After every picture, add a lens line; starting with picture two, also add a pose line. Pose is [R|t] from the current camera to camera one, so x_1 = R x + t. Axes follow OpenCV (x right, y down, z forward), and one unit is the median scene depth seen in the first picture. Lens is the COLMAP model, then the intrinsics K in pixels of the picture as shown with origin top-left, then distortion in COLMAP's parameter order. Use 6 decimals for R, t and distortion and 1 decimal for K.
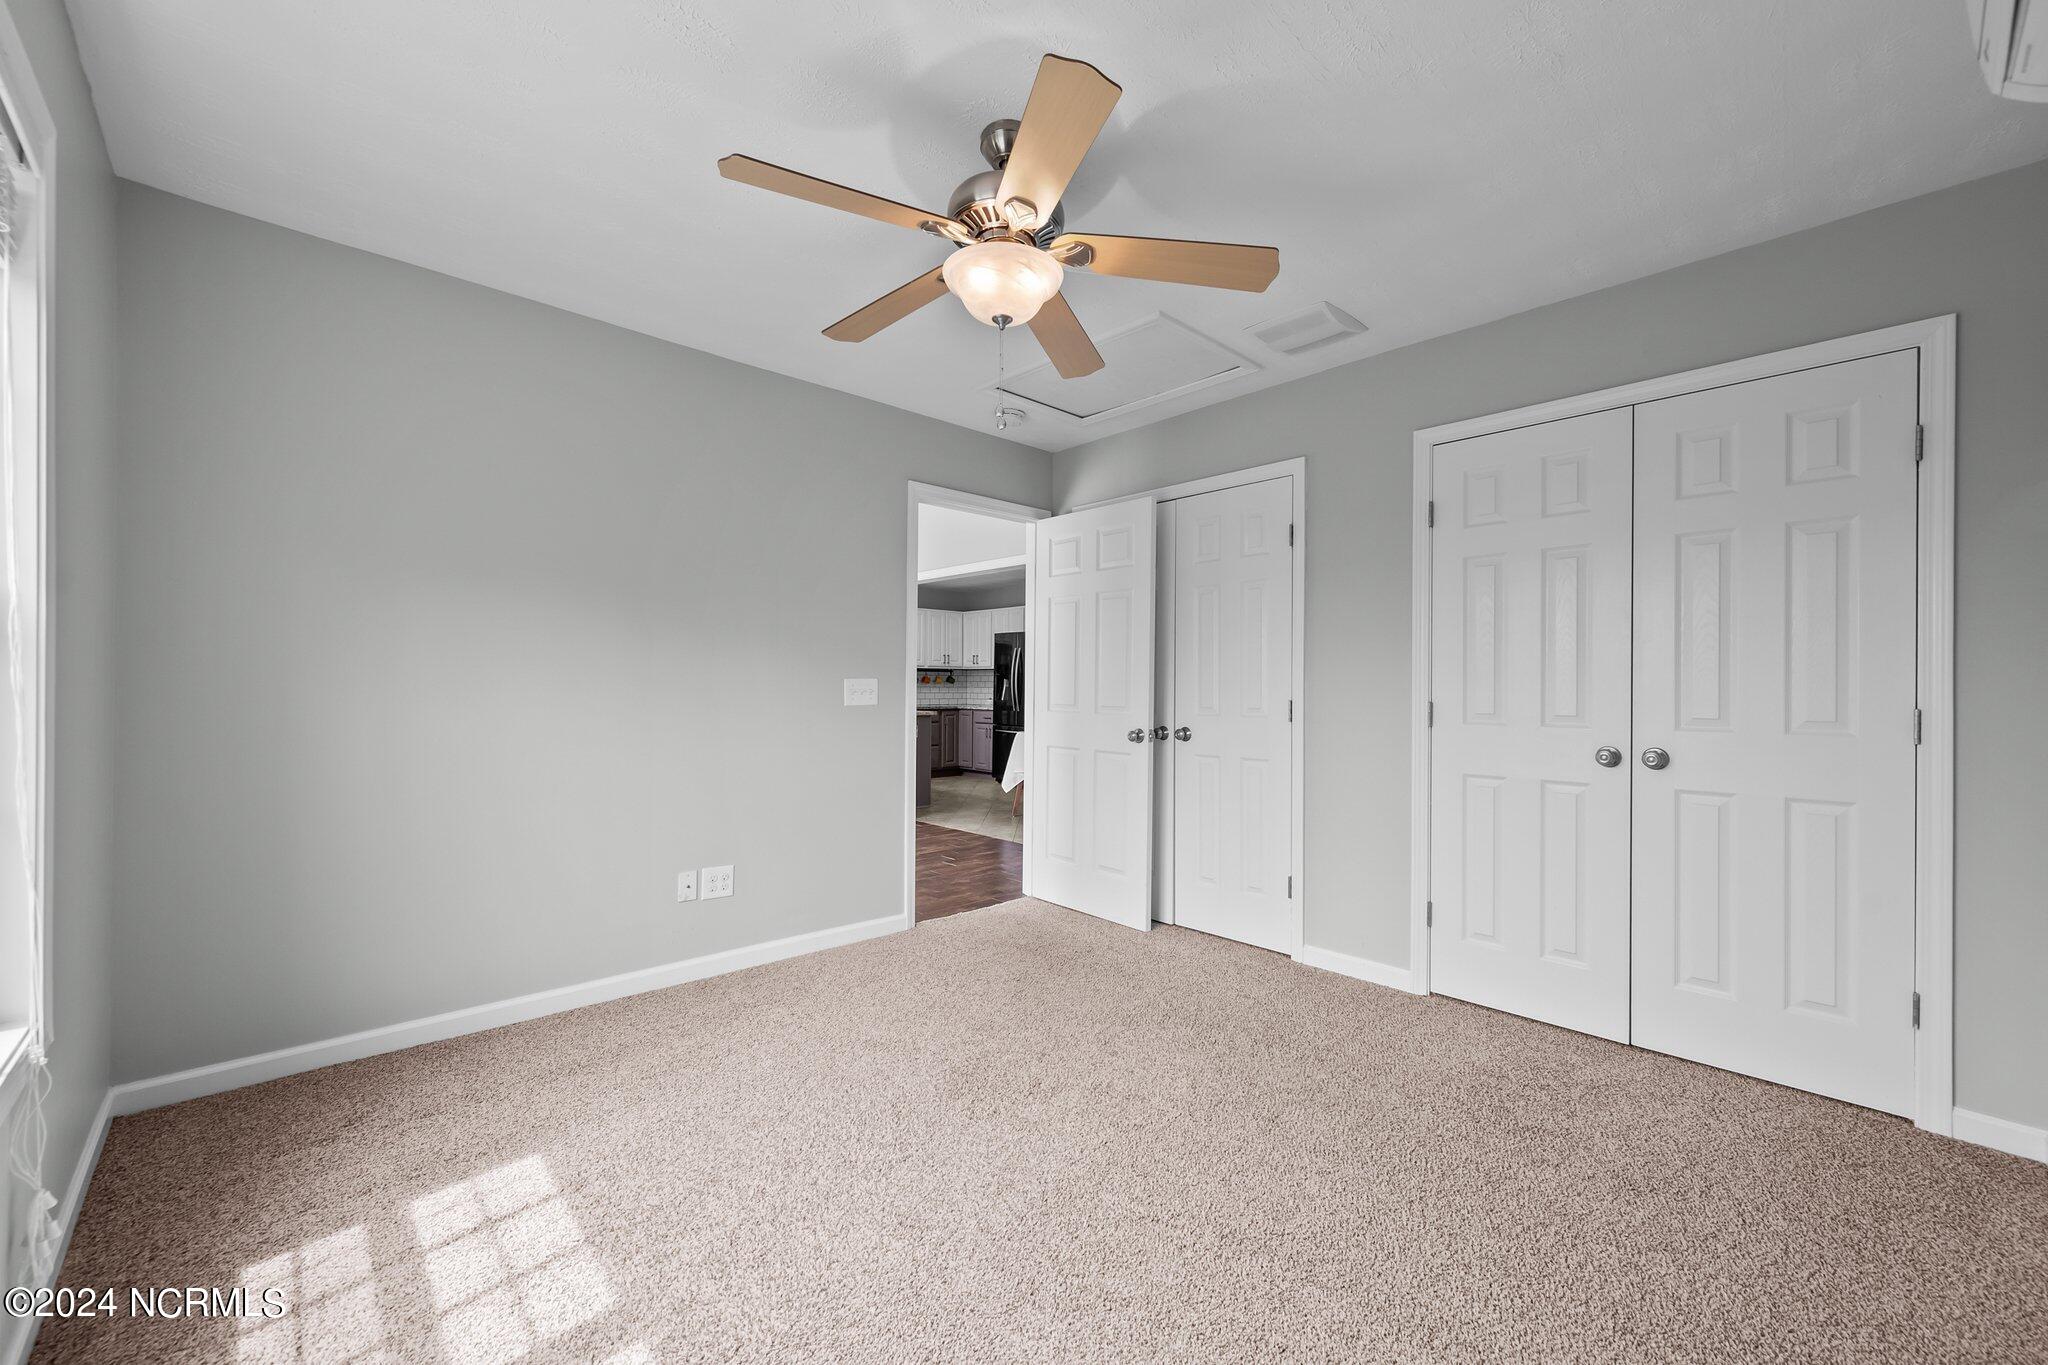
lens RADIAL K [[810.4, 0, 1025.2], [0, 810.4, 688.5], [0, 0, 1]] dist [0.000276, 0.000096]
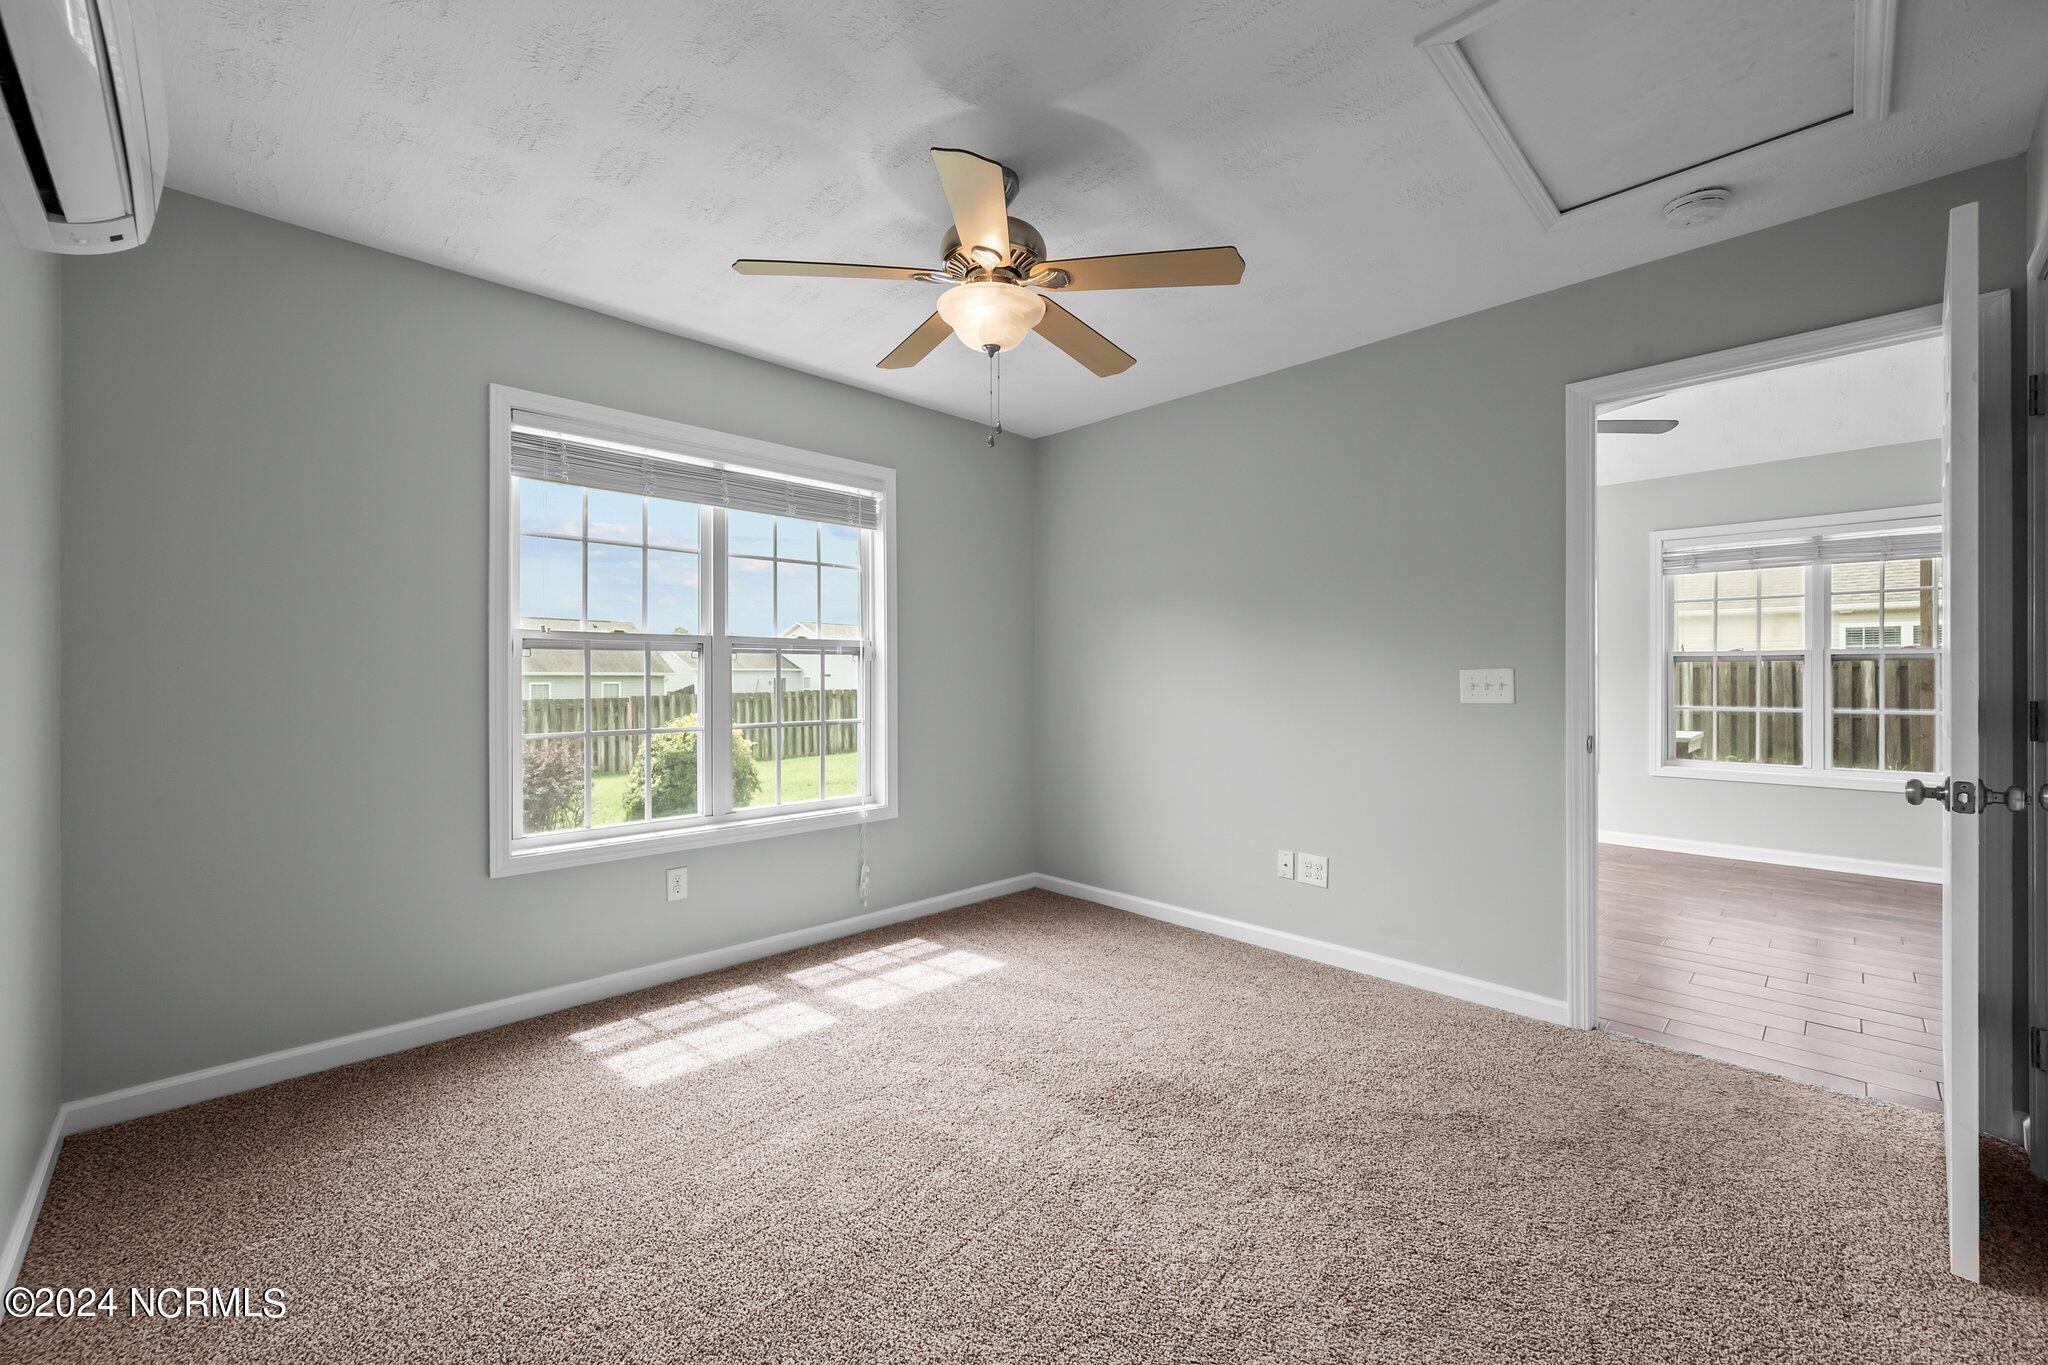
lens RADIAL K [[815.0, 0, 1024.0], [0, 815.0, 682.5], [0, 0, 1]] dist [0.000650, 0.000039]
pose [[0.025881, 0.003085, -0.999660, 0.574022], [0.000484, 0.999995, 0.003099, -0.002051], [0.999665, -0.000564, 0.025880, 0.540684]]
